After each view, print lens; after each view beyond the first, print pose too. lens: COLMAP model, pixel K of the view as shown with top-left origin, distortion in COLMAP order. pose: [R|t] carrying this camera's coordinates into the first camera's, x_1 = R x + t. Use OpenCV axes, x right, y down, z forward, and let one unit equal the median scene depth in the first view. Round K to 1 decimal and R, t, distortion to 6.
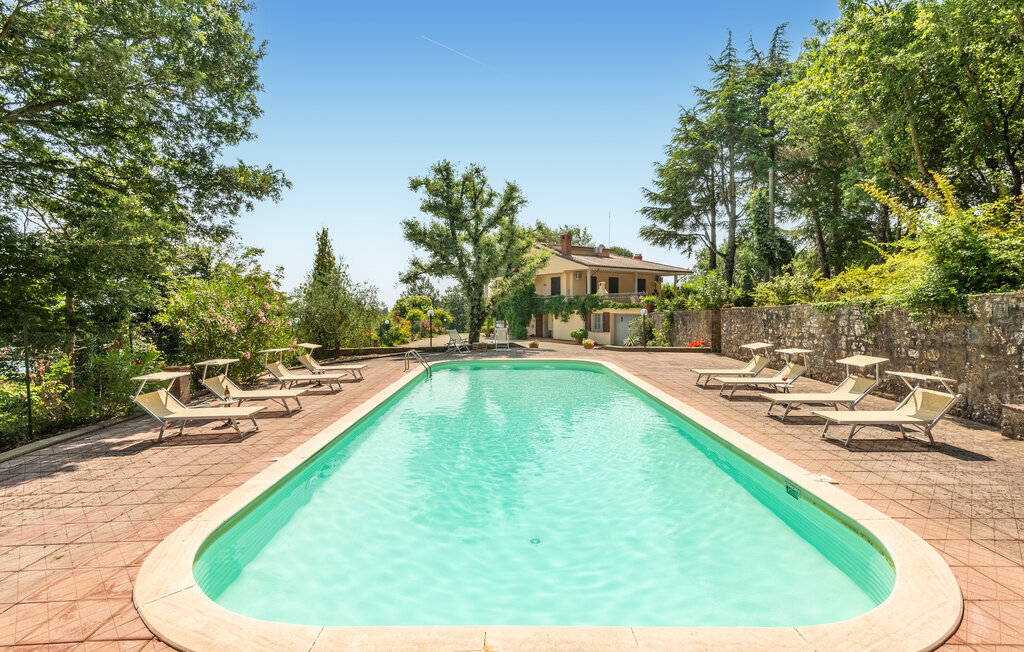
lens RADIAL K [[466.6, 0, 514.1], [0, 466.6, 306.1], [0, 0, 1]] dist [0.000994, -0.000544]
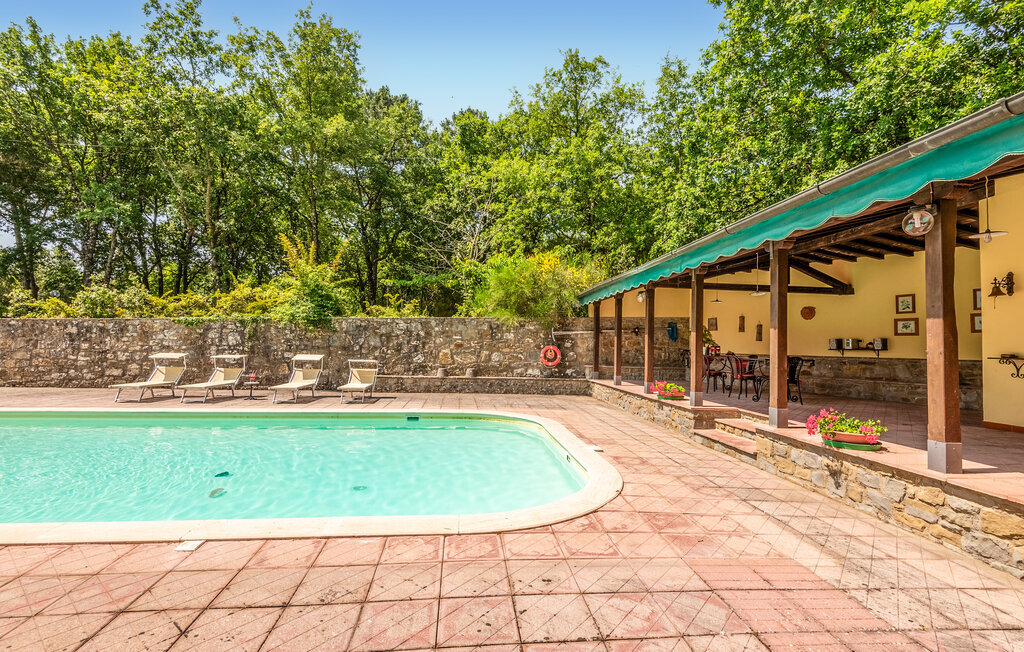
lens RADIAL K [[457.4, 0, 512.0], [0, 457.4, 326.0], [0, 0, 1]] dist [-0.000264, -0.001001]
pose [[-0.100586, 0.046131, 0.993858, -0.268998], [-0.022064, 0.998575, -0.048583, 0.026353], [-0.994684, -0.026815, -0.099425, 0.178807]]
